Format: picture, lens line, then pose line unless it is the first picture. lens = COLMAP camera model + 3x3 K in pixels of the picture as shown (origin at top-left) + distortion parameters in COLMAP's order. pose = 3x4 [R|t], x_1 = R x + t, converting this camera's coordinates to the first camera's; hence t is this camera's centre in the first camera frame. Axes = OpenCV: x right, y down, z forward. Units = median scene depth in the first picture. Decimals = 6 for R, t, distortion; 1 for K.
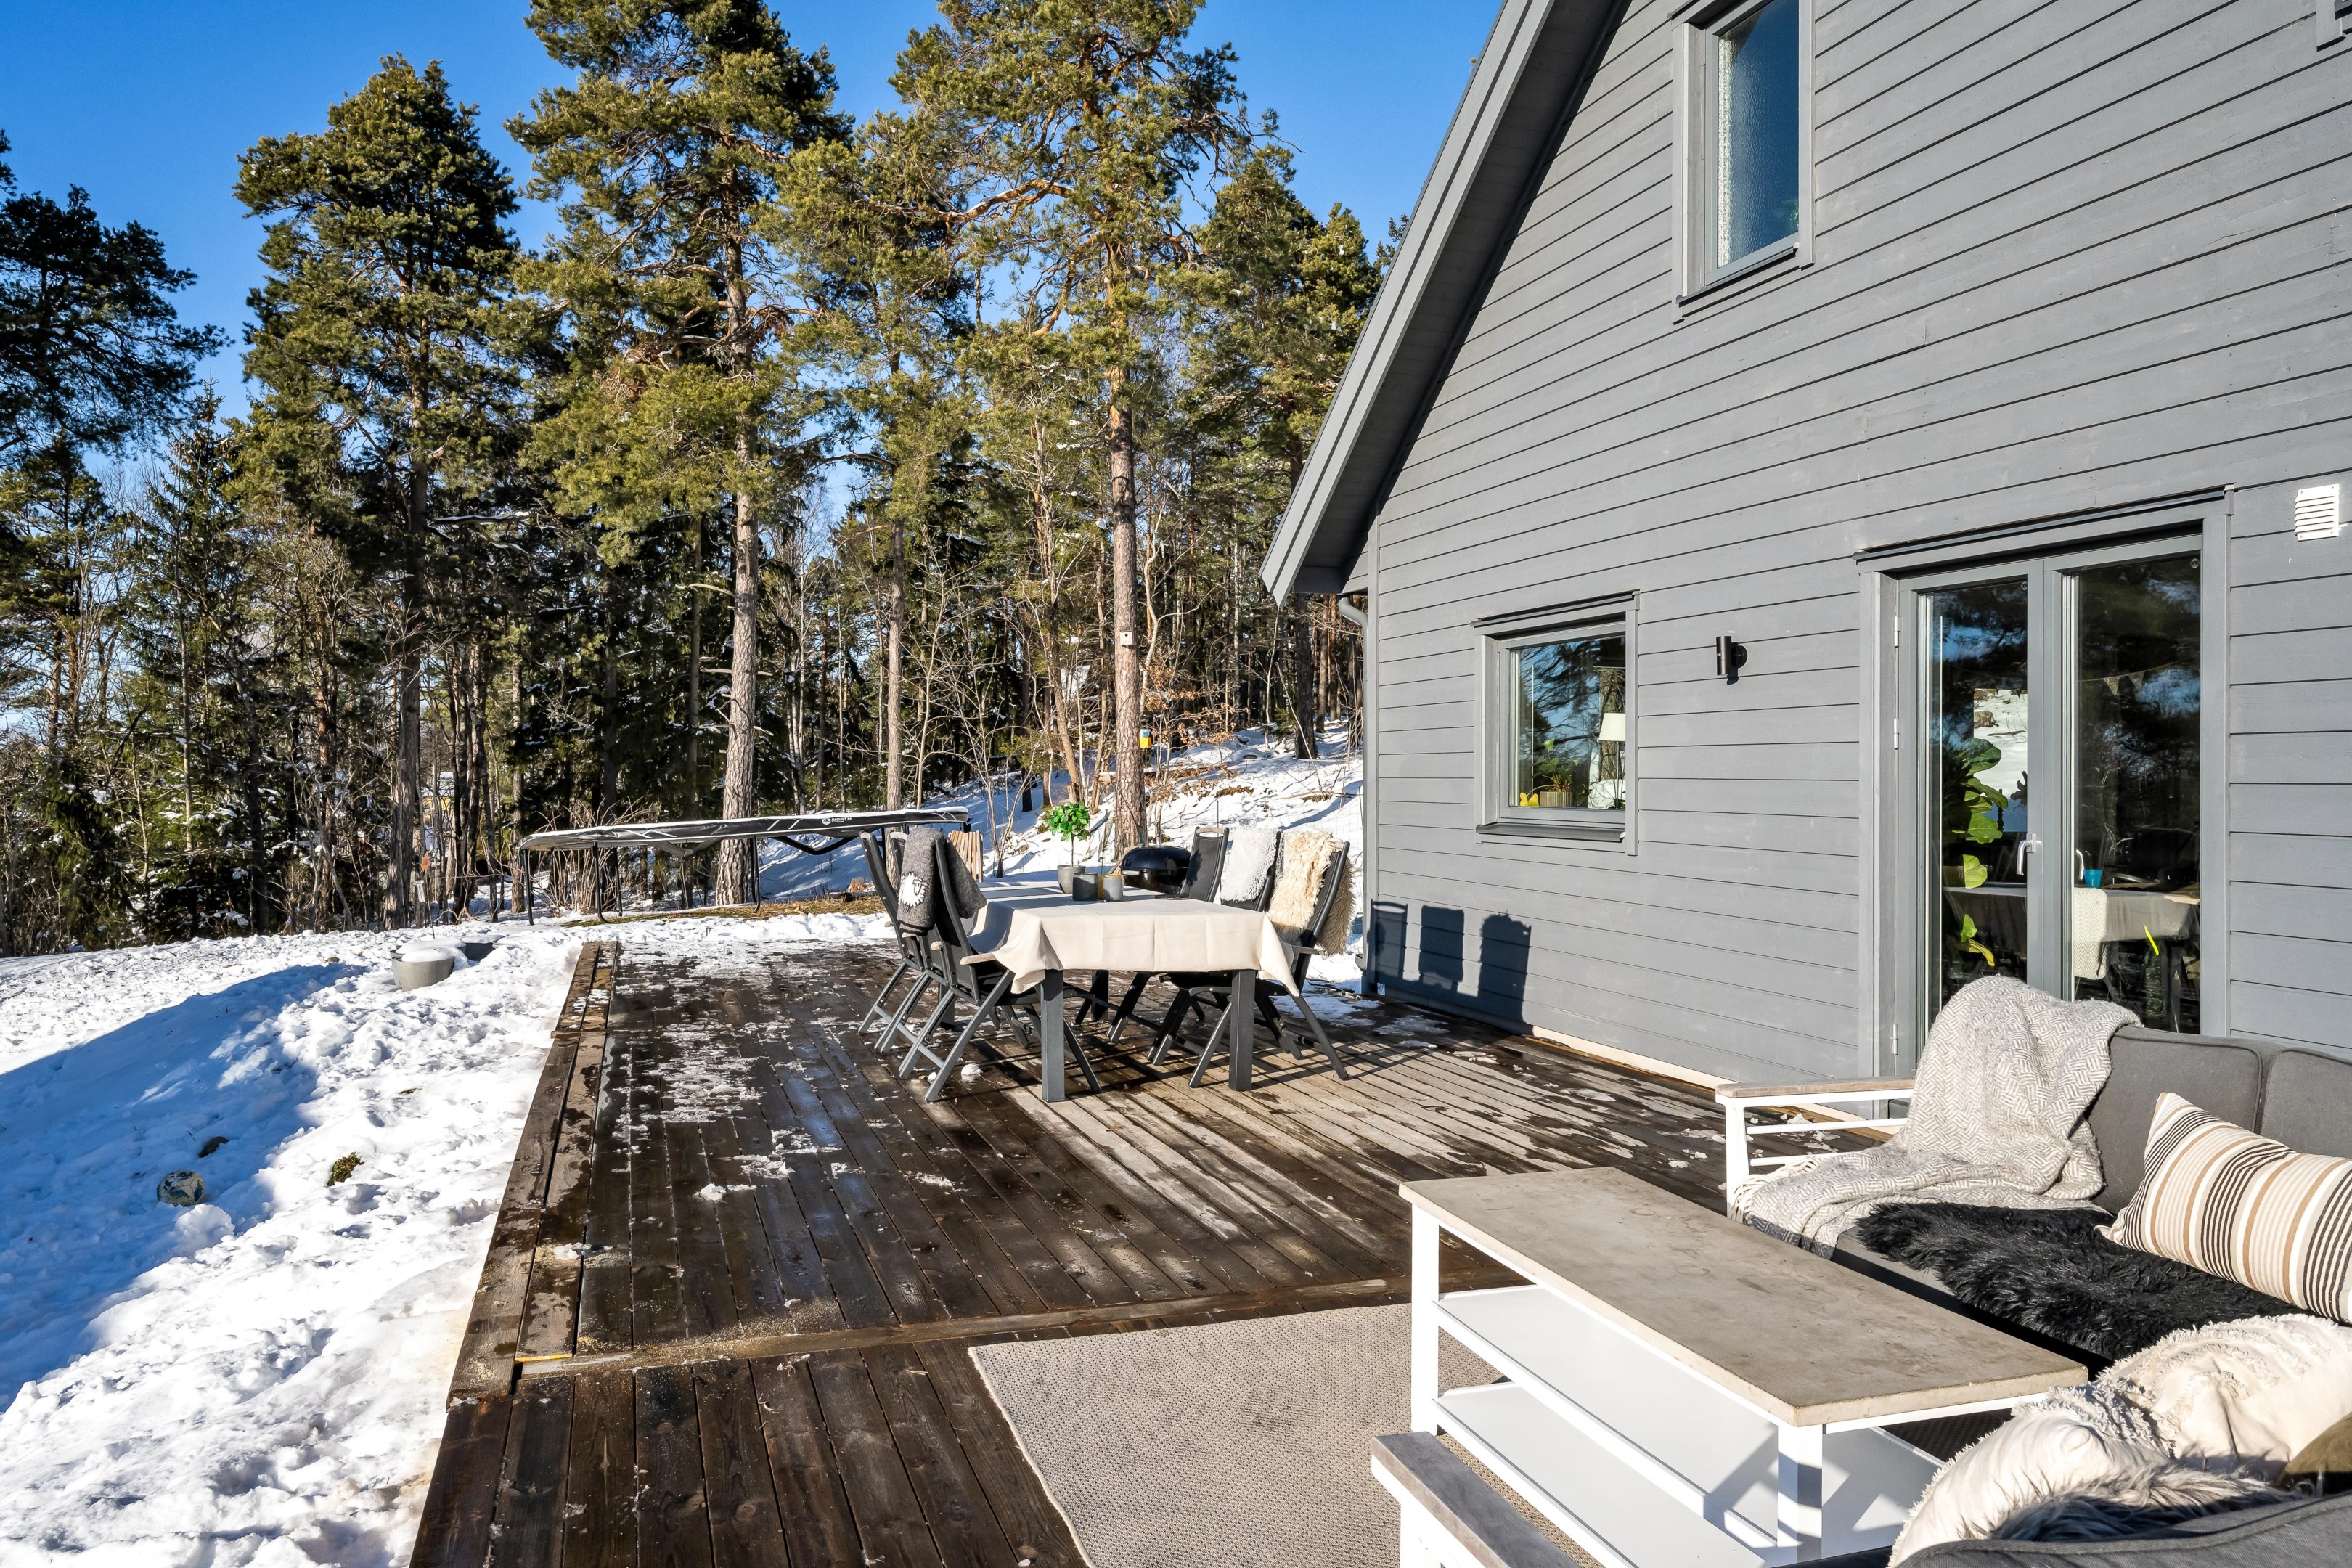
lens RADIAL K [[1517.4, 0, 1176.0], [0, 1517.4, 784.0], [0, 0, 1]] dist [0.006477, 0.001060]
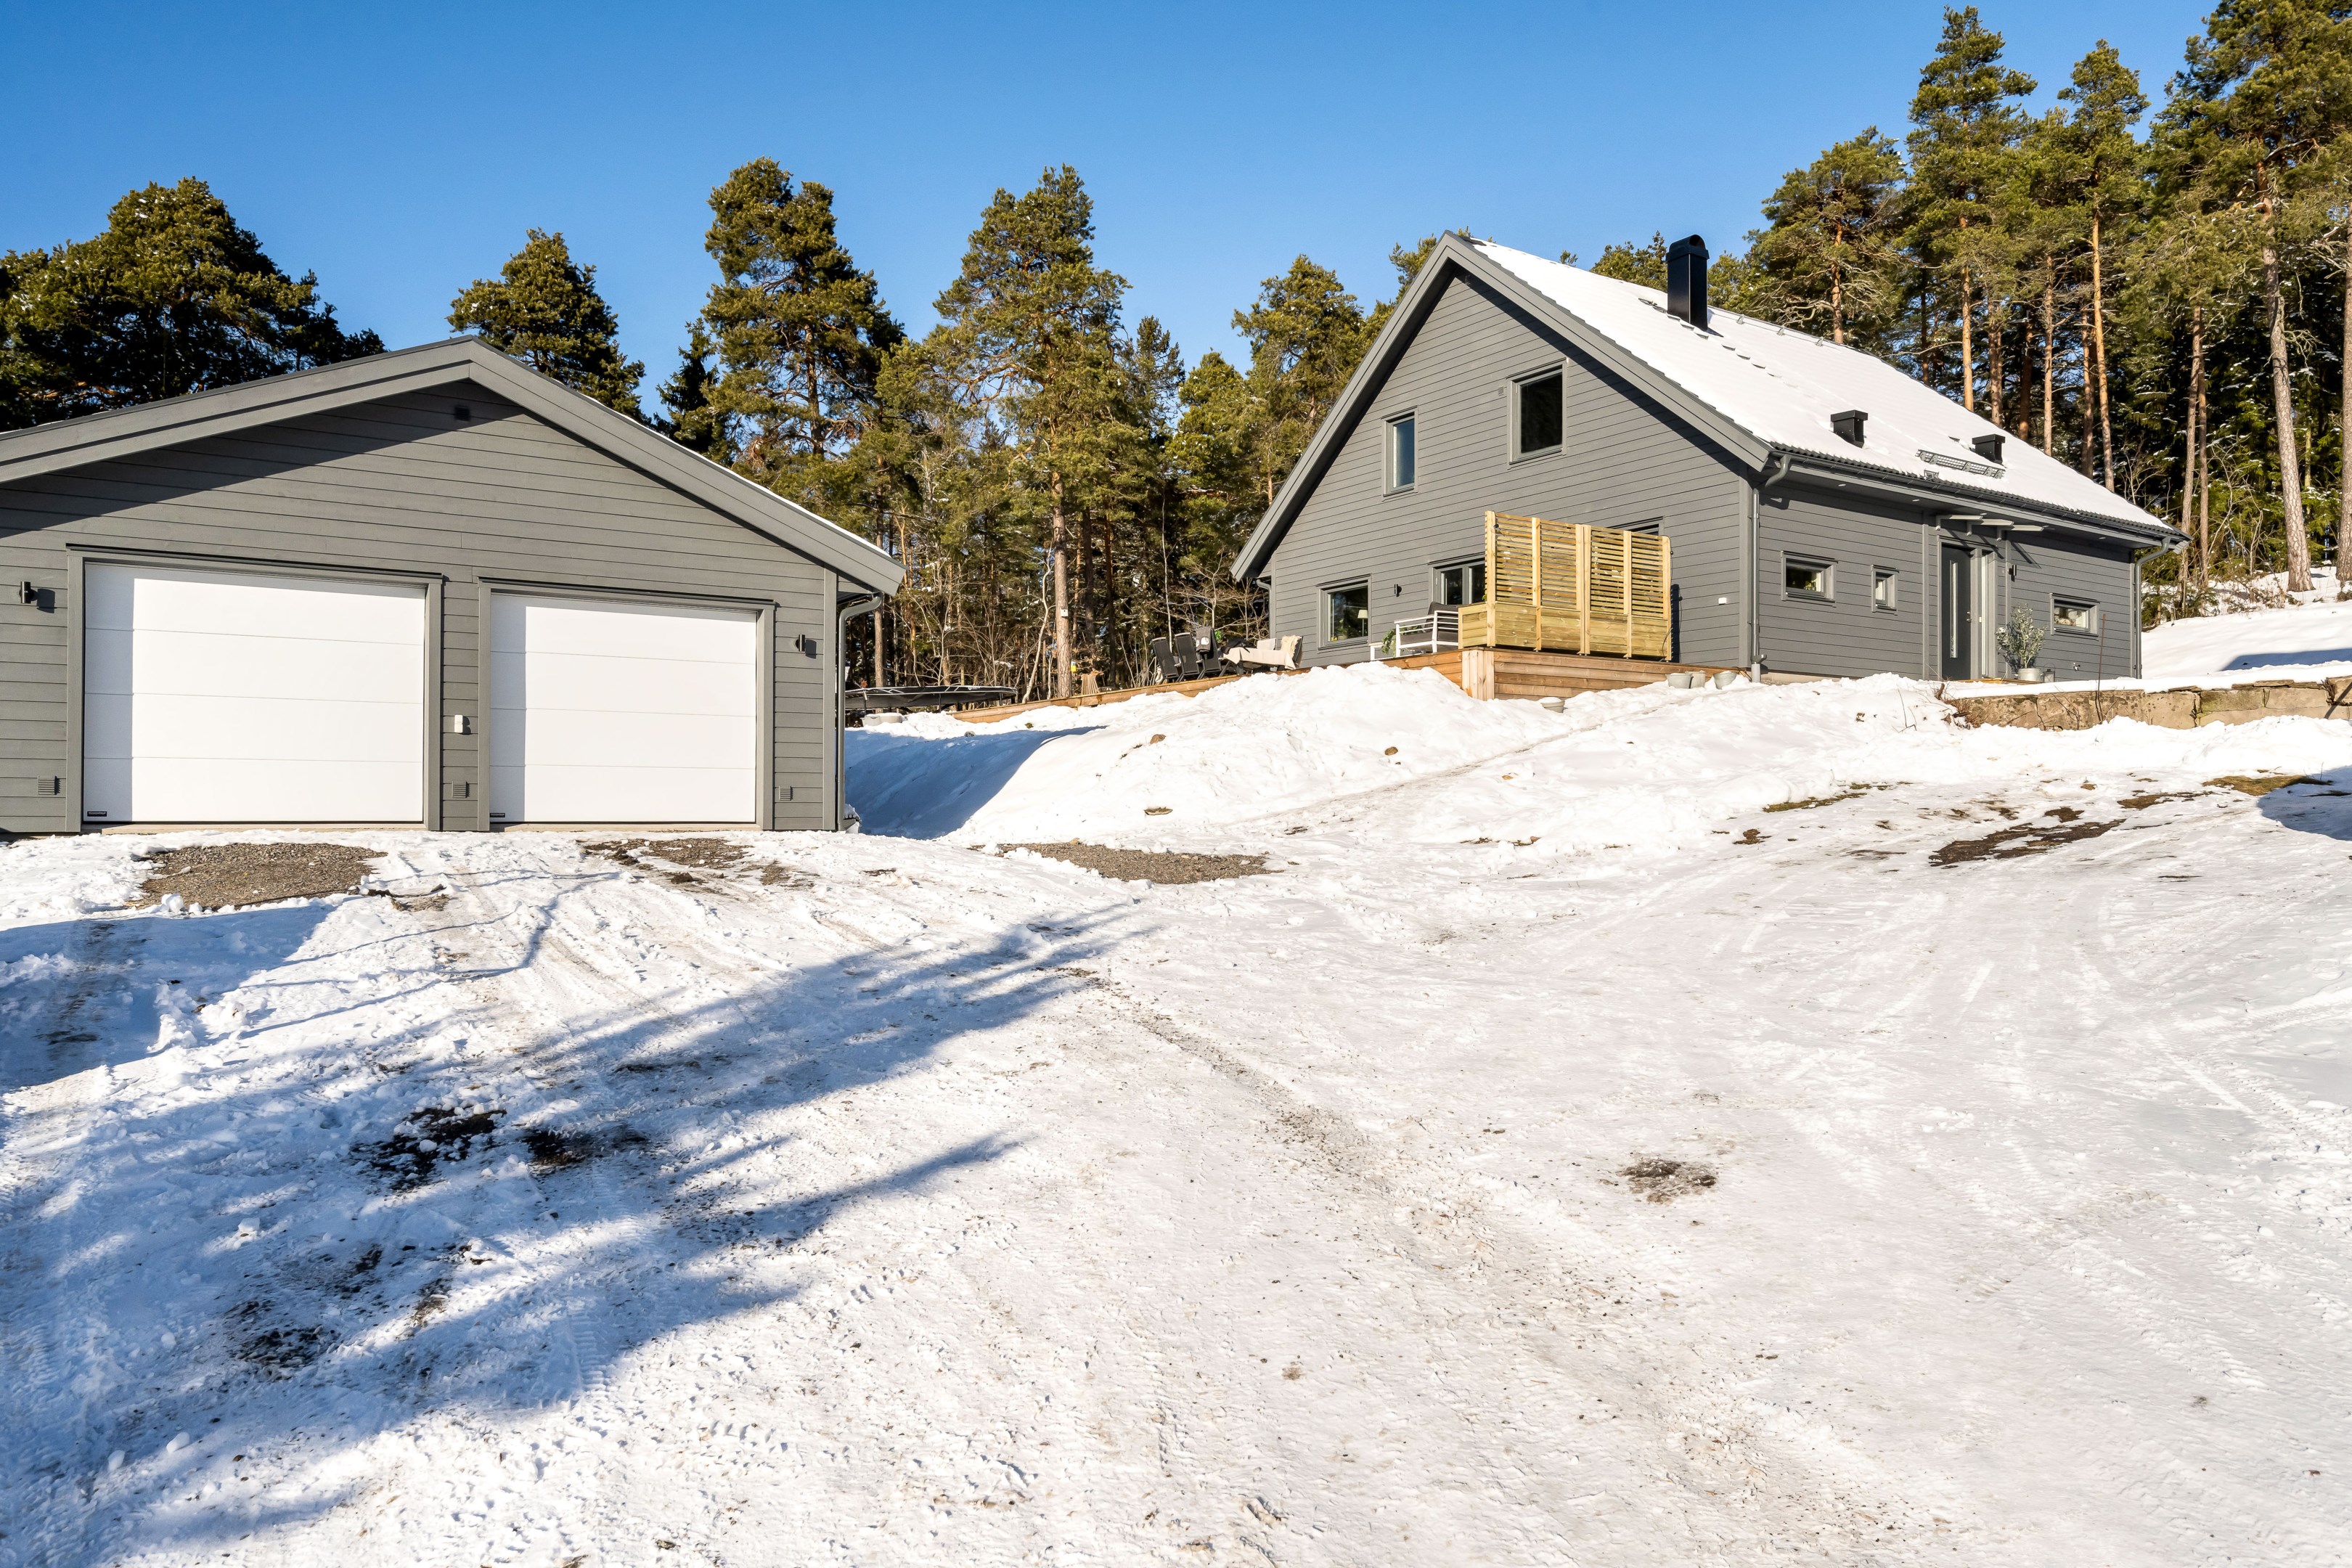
lens RADIAL K [[1485.1, 0, 1176.0], [0, 1485.1, 784.0], [0, 0, 1]] dist [-0.003024, -0.000022]
pose [[0.970610, -0.005998, 0.240583, -0.413518], [0.010353, 0.999805, -0.016842, 0.176597], [-0.240435, 0.018837, 0.970482, -0.957651]]
